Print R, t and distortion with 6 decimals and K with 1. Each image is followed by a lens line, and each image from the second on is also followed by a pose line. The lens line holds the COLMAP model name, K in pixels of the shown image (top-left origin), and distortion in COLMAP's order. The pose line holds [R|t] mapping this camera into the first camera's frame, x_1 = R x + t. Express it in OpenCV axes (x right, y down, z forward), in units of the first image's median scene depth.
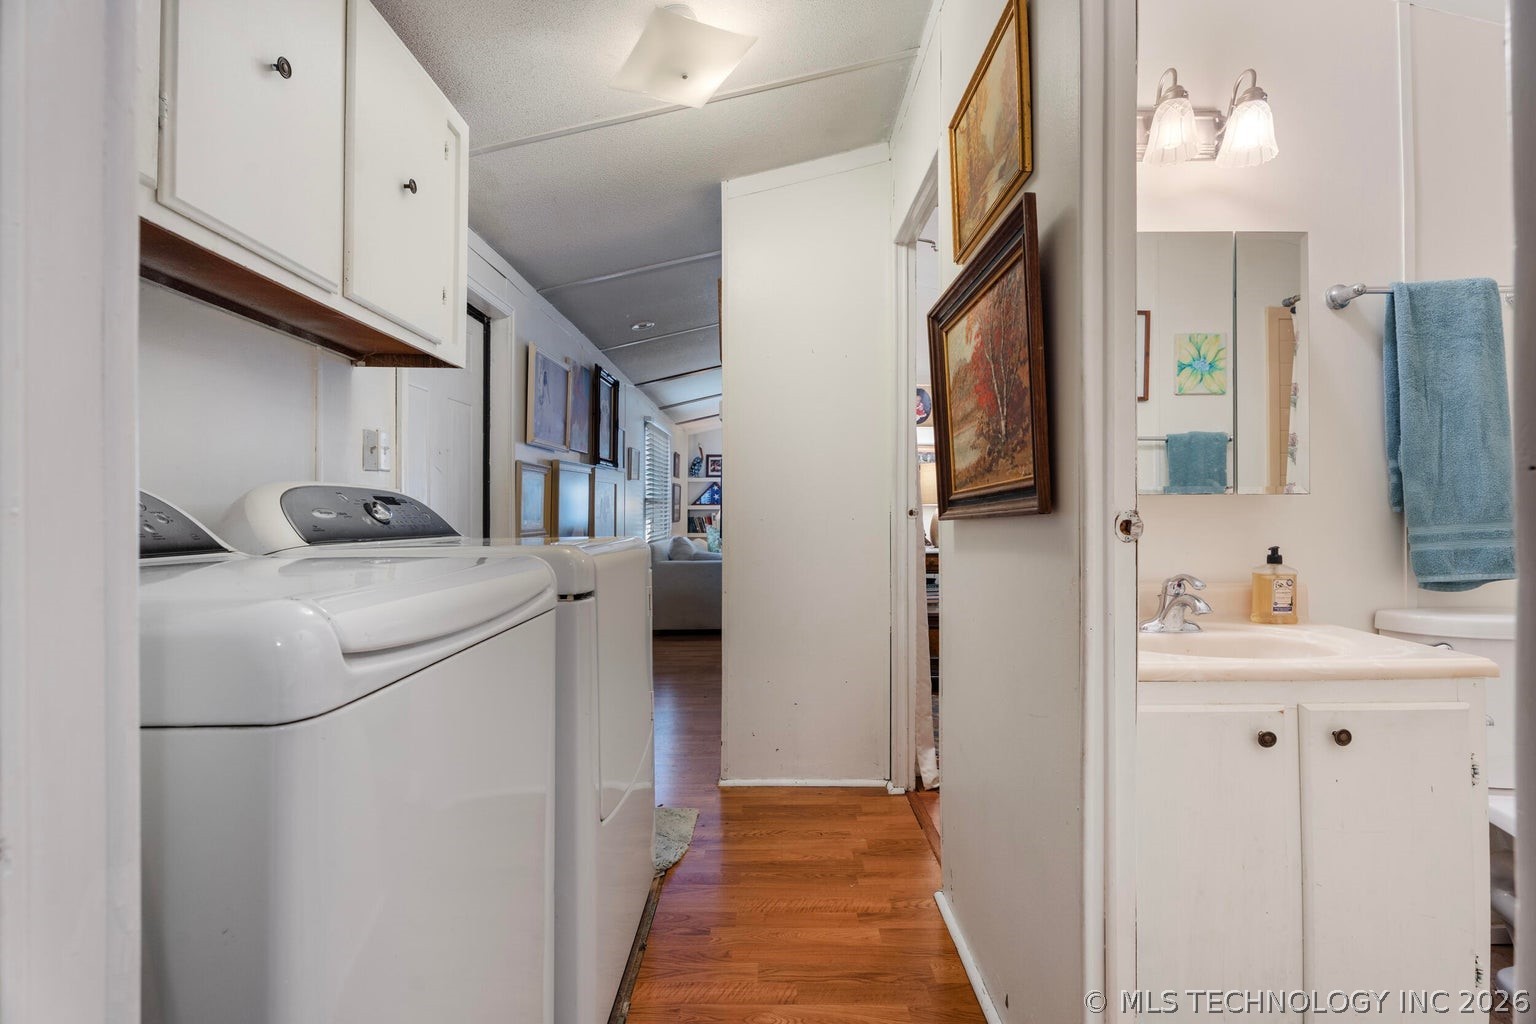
lens RADIAL K [[696.5, 0, 772.7], [0, 696.5, 513.8], [0, 0, 1]] dist [-0.000344, -0.000363]
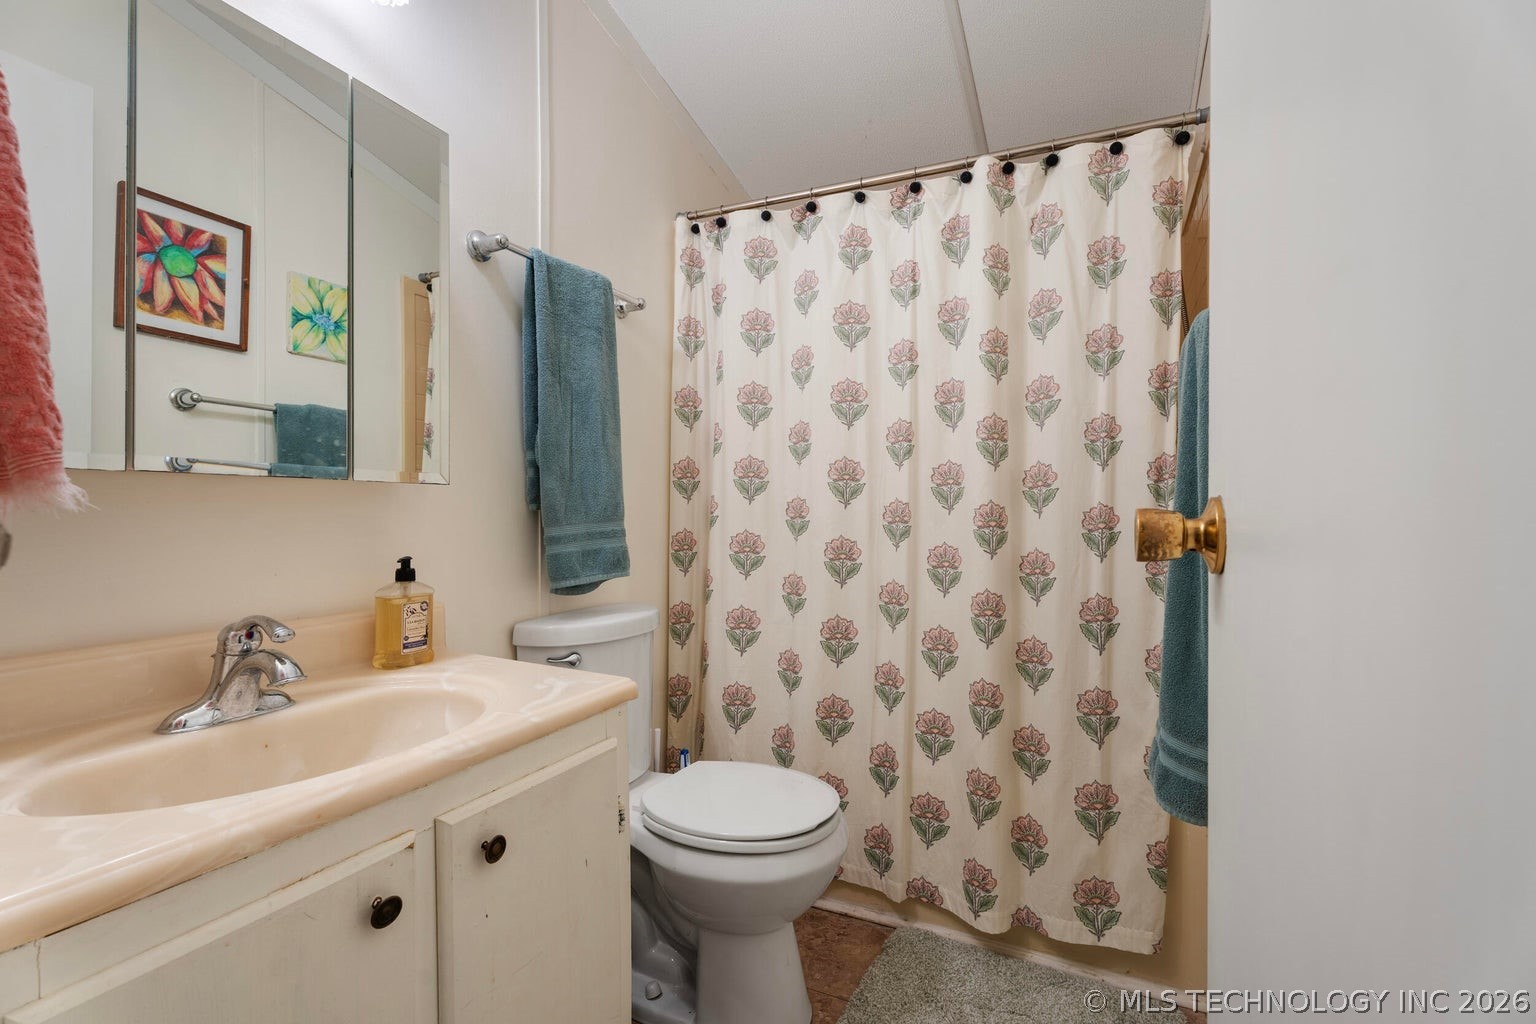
lens RADIAL K [[696.5, 0, 772.7], [0, 696.5, 513.8], [0, 0, 1]] dist [-0.000344, -0.000363]
pose [[0.451857, 0.003863, 0.892082, 0.252094], [-0.004973, 0.999986, -0.001811, 0.002147], [-0.892077, -0.003618, 0.451869, 0.339677]]
